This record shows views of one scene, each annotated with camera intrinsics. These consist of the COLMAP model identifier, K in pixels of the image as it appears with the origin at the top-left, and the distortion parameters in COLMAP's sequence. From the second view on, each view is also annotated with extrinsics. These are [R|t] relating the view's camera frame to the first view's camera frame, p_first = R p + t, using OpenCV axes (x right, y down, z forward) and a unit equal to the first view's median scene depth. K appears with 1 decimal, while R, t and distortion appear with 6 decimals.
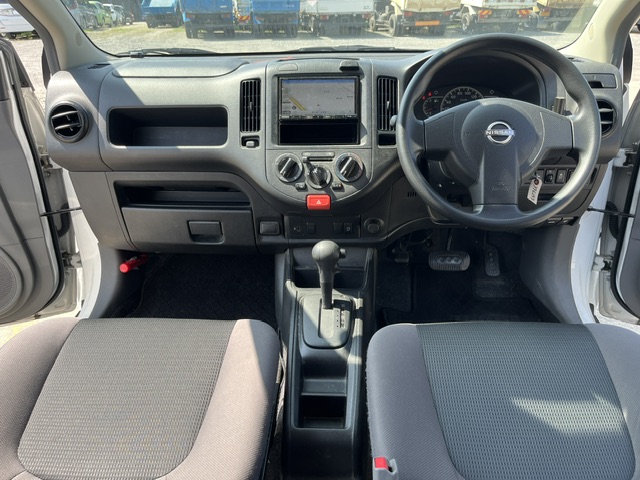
lens RADIAL K [[480.4, 0, 321.3], [0, 480.4, 248.2], [0, 0, 1]] dist [0.049381, -0.087901]
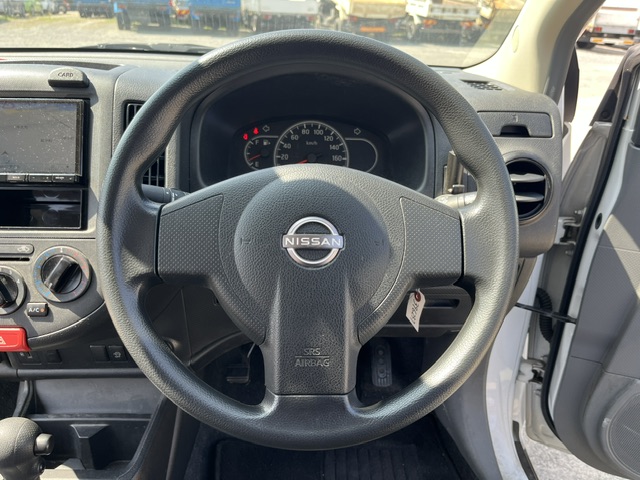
lens RADIAL K [[480.4, 0, 321.3], [0, 480.4, 248.2], [0, 0, 1]] dist [0.049381, -0.087901]
pose [[0.994516, 0.011194, 0.103986, 0.275543], [-0.010827, 0.999933, -0.004092, -0.193945], [-0.104025, 0.002943, 0.994570, 0.448525]]
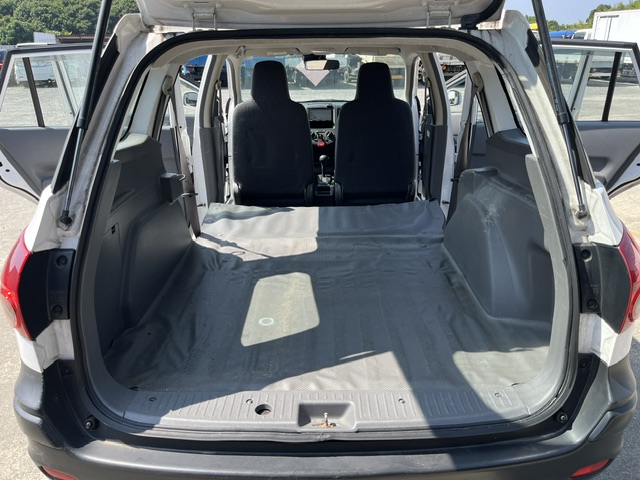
lens RADIAL K [[491.3, 0, 316.8], [0, 491.3, 241.3], [0, 0, 1]] dist [0.006800, -0.007648]
pose [[0.999372, -0.003288, 0.035288, -0.157255], [0.006934, 0.994582, -0.103722, 0.922973], [-0.034756, 0.103901, 0.993980, -2.319101]]
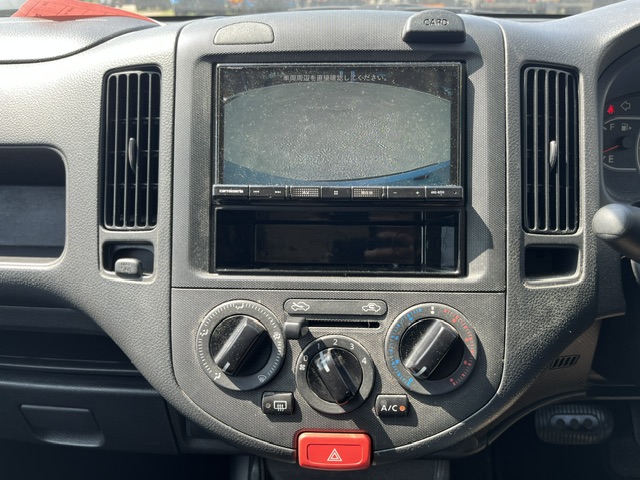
lens RADIAL K [[491.3, 0, 316.8], [0, 491.3, 241.3], [0, 0, 1]] dist [0.006800, -0.007648]
pose [[0.999947, 0.010275, 0.000169, -0.018820], [-0.010276, 0.999936, 0.004741, -0.236216], [-0.000120, -0.004742, 0.999989, 0.667797]]
